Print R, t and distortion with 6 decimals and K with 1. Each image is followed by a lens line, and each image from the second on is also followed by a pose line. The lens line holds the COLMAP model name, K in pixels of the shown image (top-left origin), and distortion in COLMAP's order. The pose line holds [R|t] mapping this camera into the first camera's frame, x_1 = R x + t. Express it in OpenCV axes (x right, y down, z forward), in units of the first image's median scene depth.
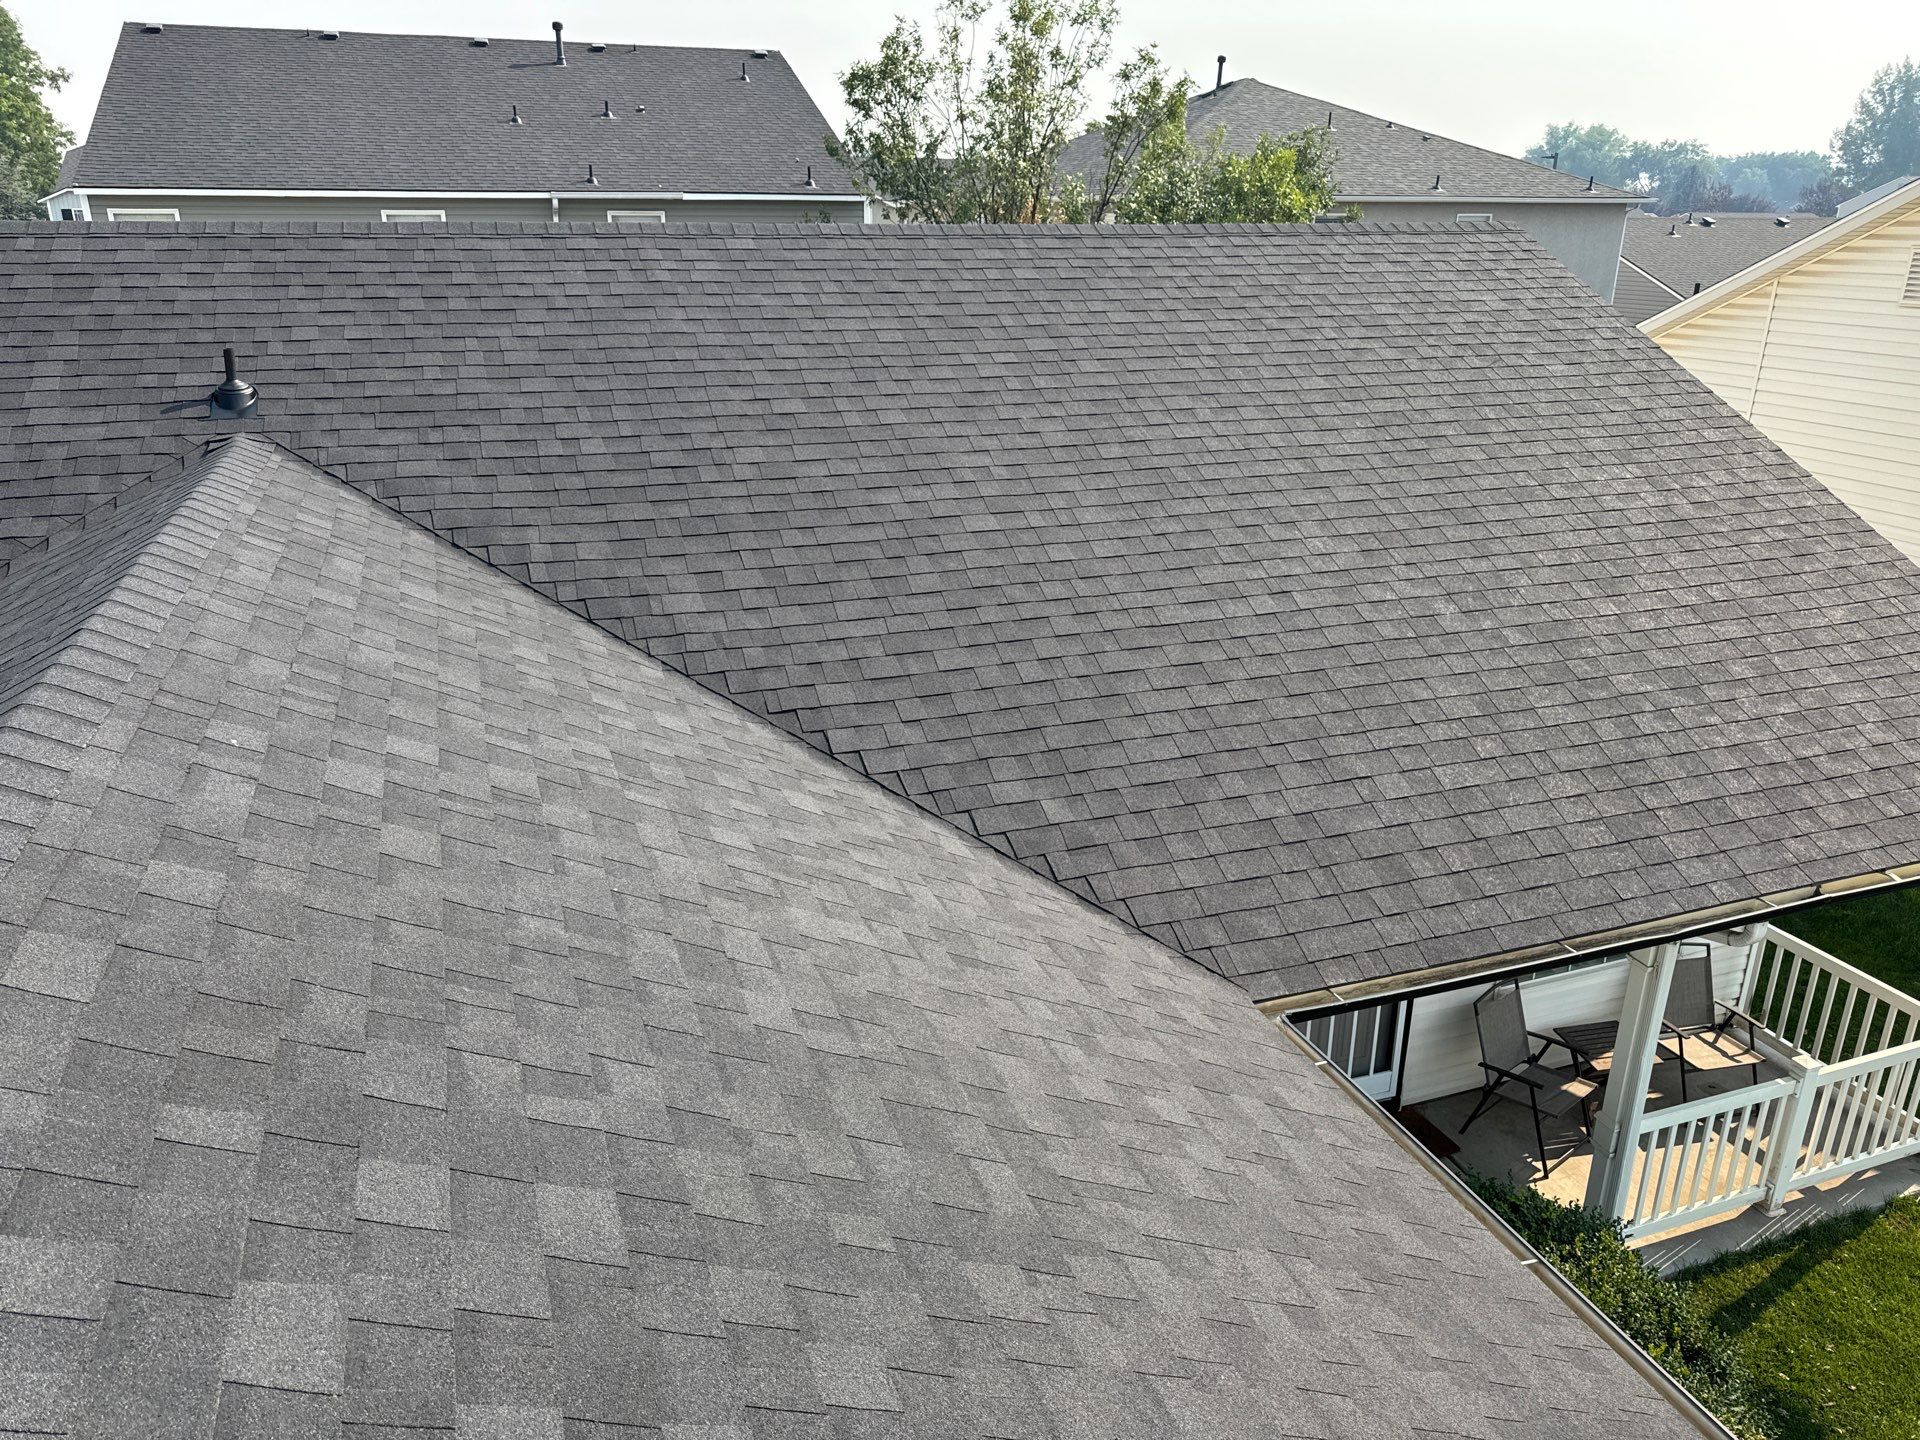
lens RADIAL K [[1405.9, 0, 967.8], [0, 1405.9, 742.0], [0, 0, 1]] dist [0.043020, -0.052025]
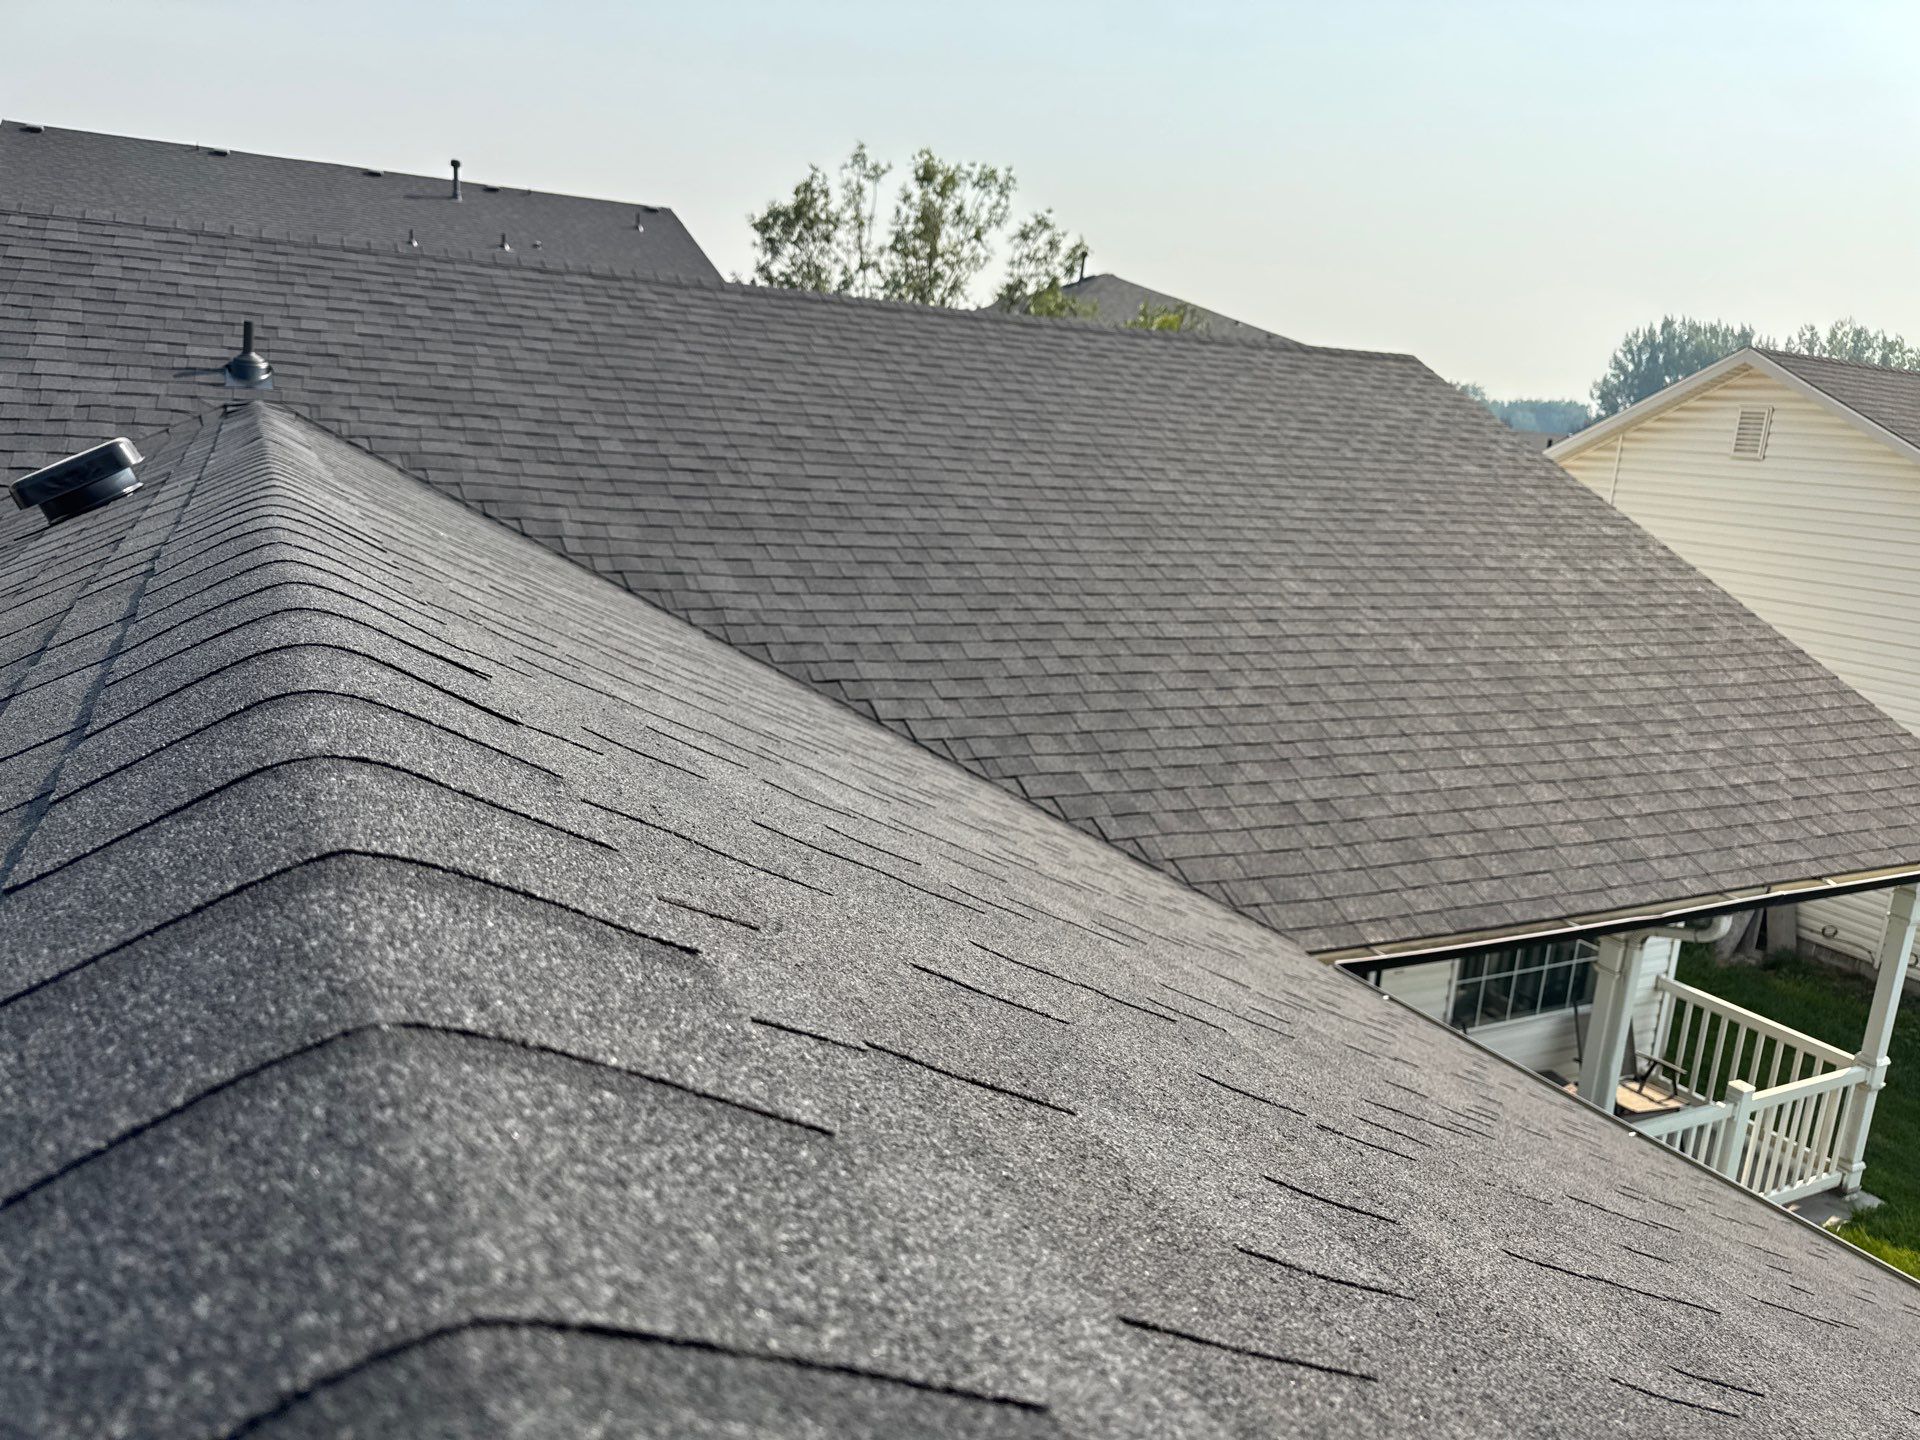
lens RADIAL K [[1405.9, 0, 982.2], [0, 1405.9, 732.1], [0, 0, 1]] dist [0.043020, -0.052025]
pose [[0.991573, 0.033175, 0.125228, -0.114731], [-0.016791, 0.991413, -0.129684, 0.112683], [-0.128455, 0.126489, 0.983616, -0.001878]]
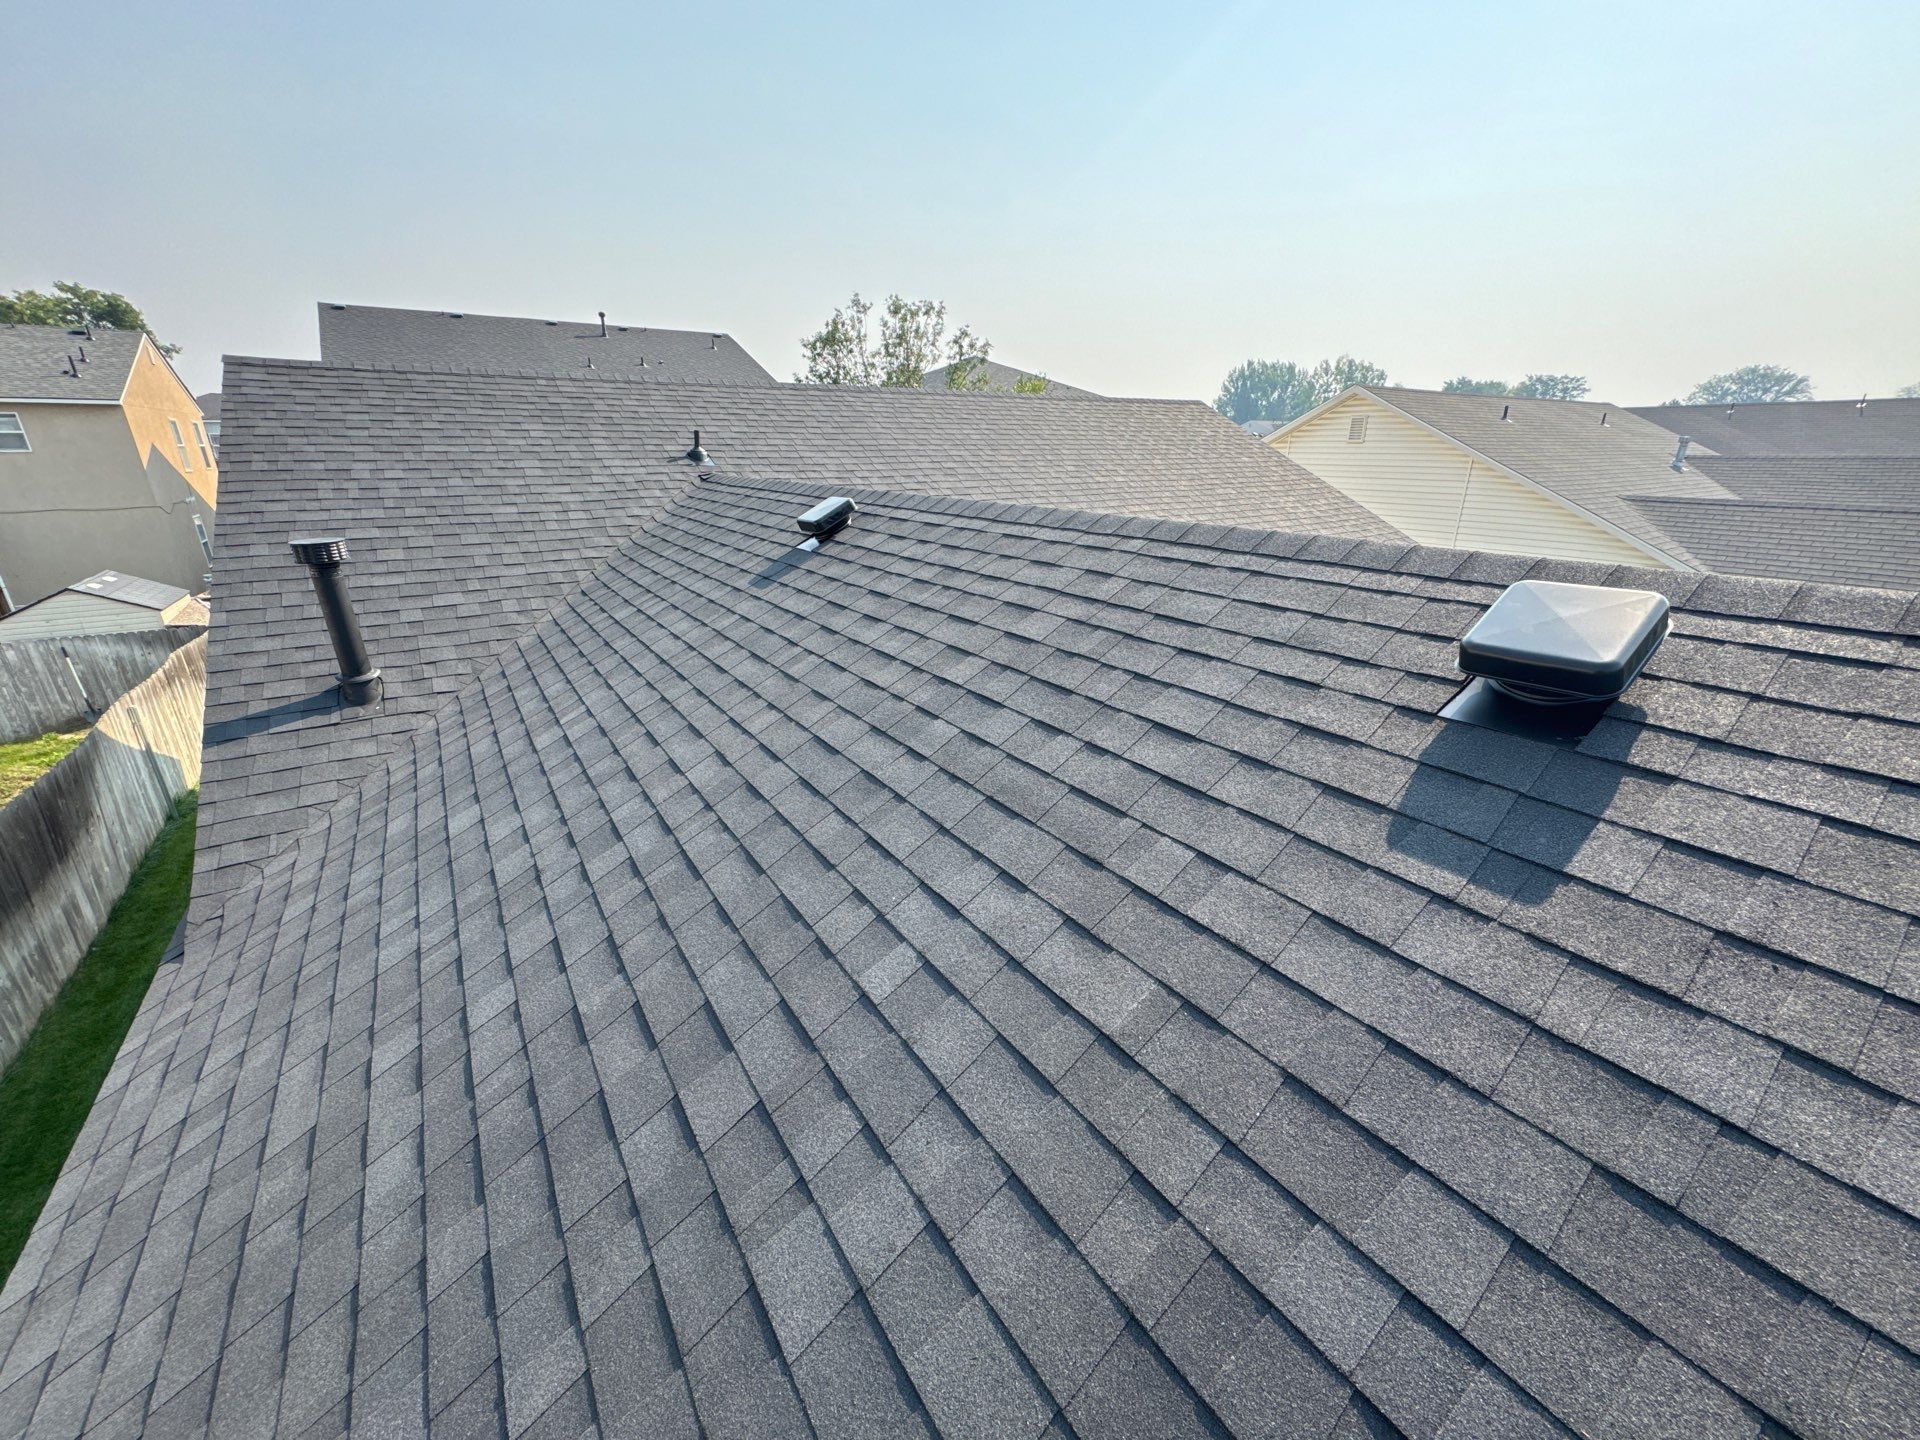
lens RADIAL K [[769.6, 0, 982.8], [0, 769.6, 736.0], [0, 0, 1]] dist [0.002997, 0.000881]
pose [[0.971712, -0.091210, 0.217844, -0.364404], [0.089143, 0.995831, 0.019321, 0.137360], [-0.218698, 0.000645, 0.975792, -0.103417]]
